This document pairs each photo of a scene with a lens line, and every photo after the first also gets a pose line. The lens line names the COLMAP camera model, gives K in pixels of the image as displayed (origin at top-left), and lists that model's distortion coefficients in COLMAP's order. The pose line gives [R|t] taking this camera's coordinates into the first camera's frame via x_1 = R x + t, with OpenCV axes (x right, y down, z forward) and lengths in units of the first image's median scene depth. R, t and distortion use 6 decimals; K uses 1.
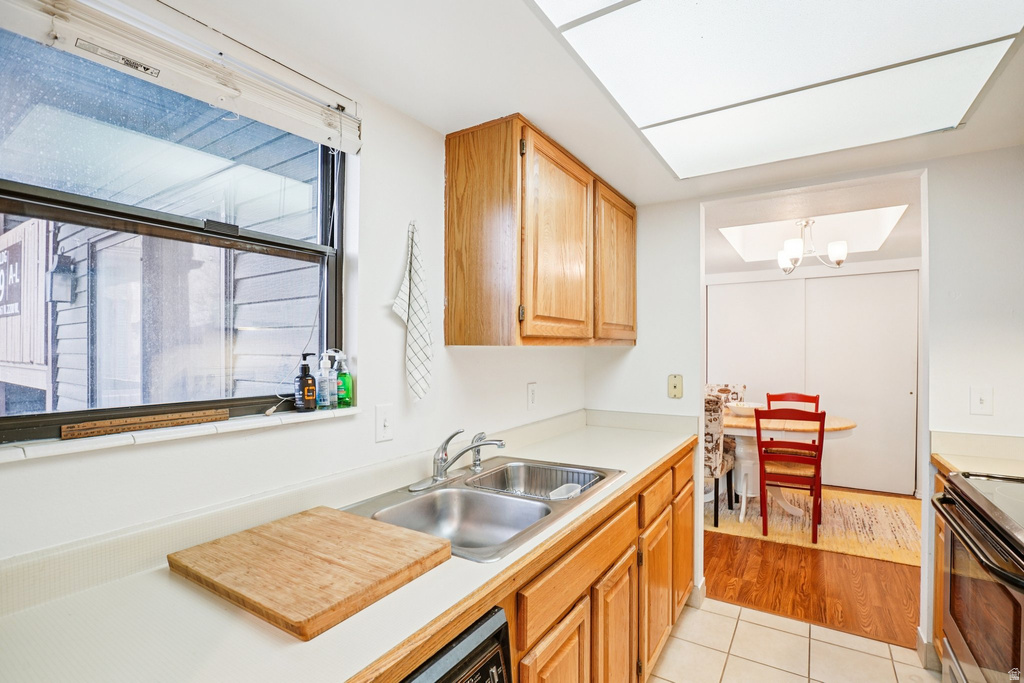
lens RADIAL K [[467.8, 0, 512.0], [0, 467.8, 341.5], [0, 0, 1]] dist [-0.056246, 0.020446]
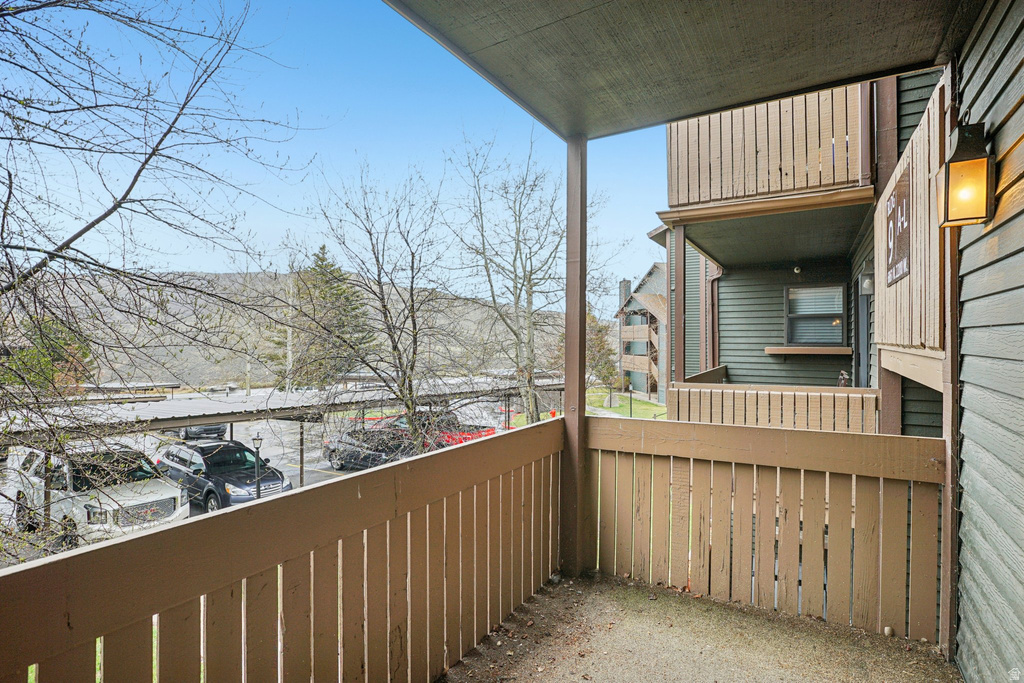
lens RADIAL K [[488.1, 0, 512.0], [0, 488.1, 341.5], [0, 0, 1]] dist [-0.033173, 0.000163]
pose [[0.021699, 0.011345, -0.999700, -0.459476], [0.009355, 0.999890, 0.011550, 0.030568], [0.999721, -0.009602, 0.021591, 0.455771]]
